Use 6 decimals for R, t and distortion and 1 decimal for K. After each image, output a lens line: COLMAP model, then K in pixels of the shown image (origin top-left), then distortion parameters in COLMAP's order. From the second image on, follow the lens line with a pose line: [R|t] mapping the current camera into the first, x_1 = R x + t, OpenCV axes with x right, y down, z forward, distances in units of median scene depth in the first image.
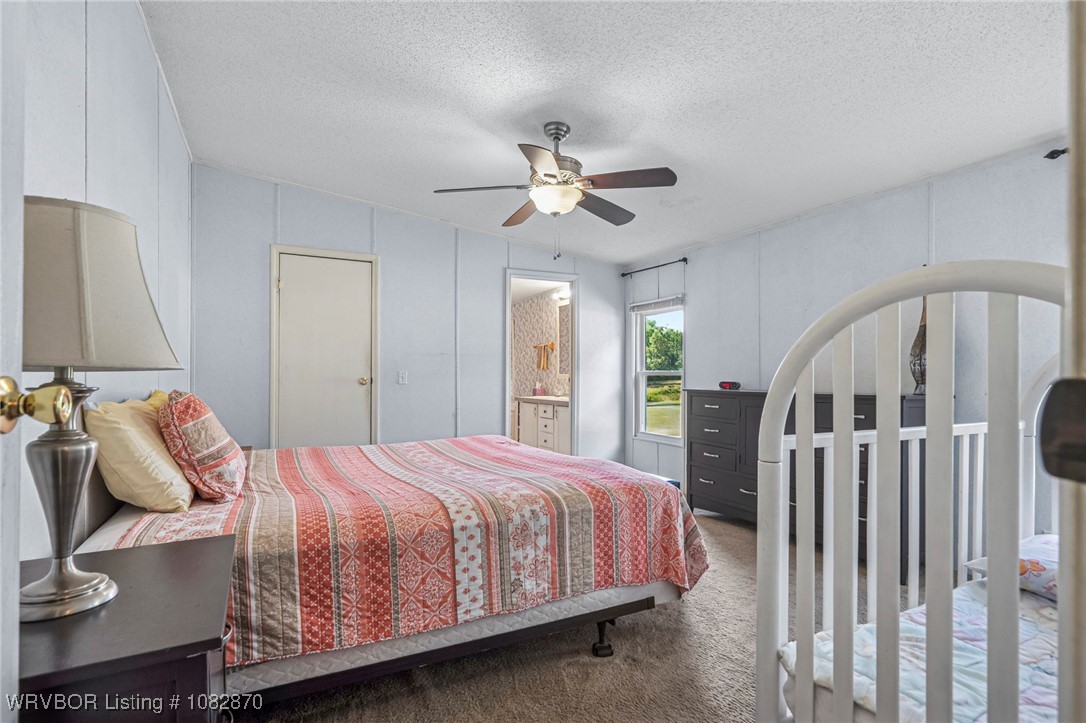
lens RADIAL K [[528.7, 0, 540.0], [0, 528.7, 379.3], [0, 0, 1]] dist [-0.002027, -0.000300]
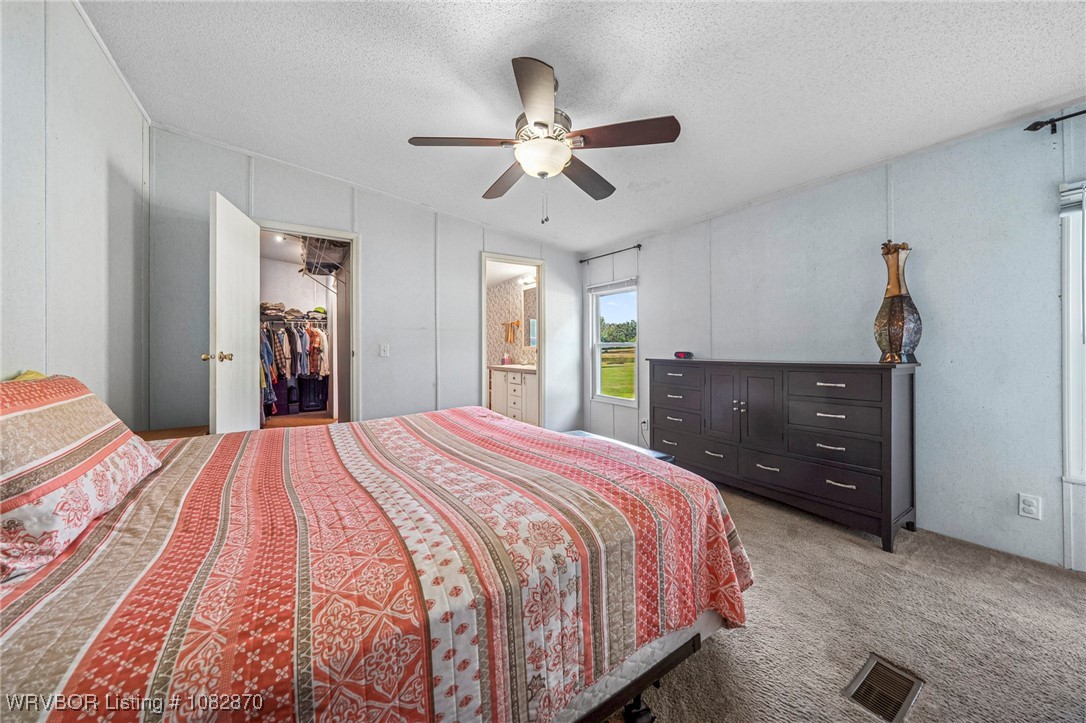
lens RADIAL K [[378.4, 0, 540.0], [0, 378.4, 347.5], [0, 0, 1]] dist [-0.004847, -0.000116]
pose [[0.994140, -0.007655, 0.107827, -0.054219], [0.008450, 0.999940, -0.006918, -0.002526], [-0.107767, 0.007789, 0.994146, 0.361579]]
